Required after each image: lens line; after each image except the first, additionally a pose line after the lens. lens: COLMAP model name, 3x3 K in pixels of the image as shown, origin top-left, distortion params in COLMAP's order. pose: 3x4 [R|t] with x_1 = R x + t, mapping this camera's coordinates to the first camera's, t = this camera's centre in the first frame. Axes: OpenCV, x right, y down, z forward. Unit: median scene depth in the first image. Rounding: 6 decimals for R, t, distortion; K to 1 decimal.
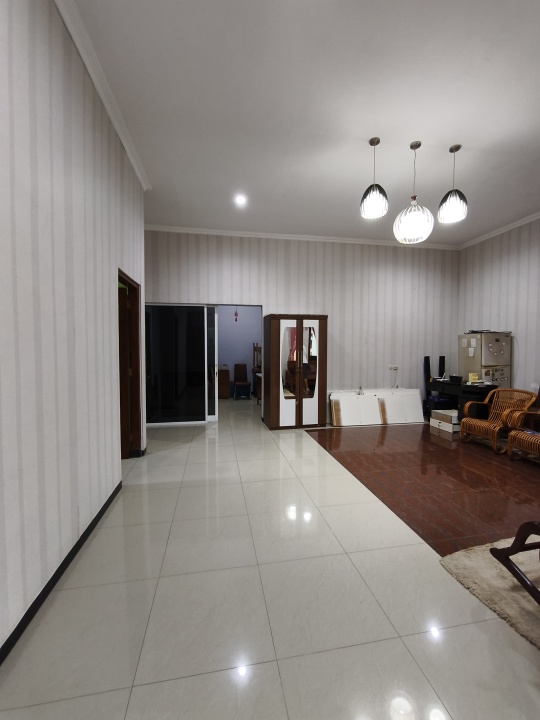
lens RADIAL K [[304.9, 0, 269.1], [0, 304.9, 357.5], [0, 0, 1]] dist [-0.002144, 0.000190]
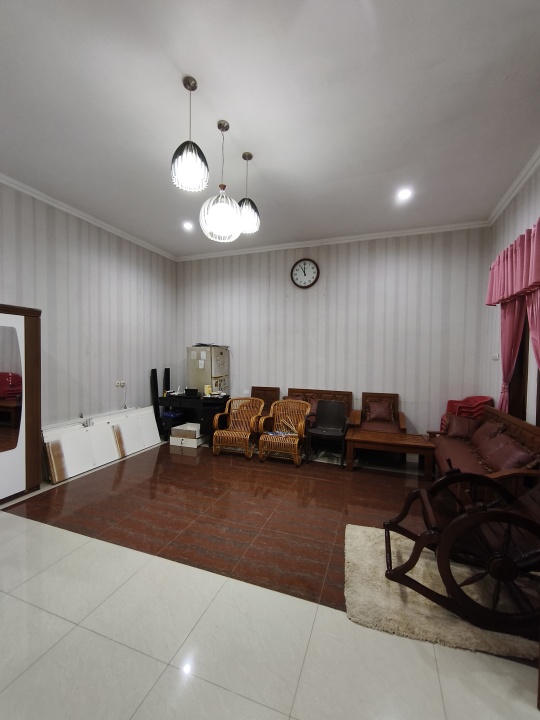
lens RADIAL K [[304.9, 0, 269.0], [0, 304.9, 361.6], [0, 0, 1]] dist [-0.002144, 0.000190]
pose [[0.507708, -0.013715, 0.861420, -0.109508], [0.018853, 0.999811, 0.004807, -0.027666], [-0.861323, 0.013800, 0.507870, 0.276727]]
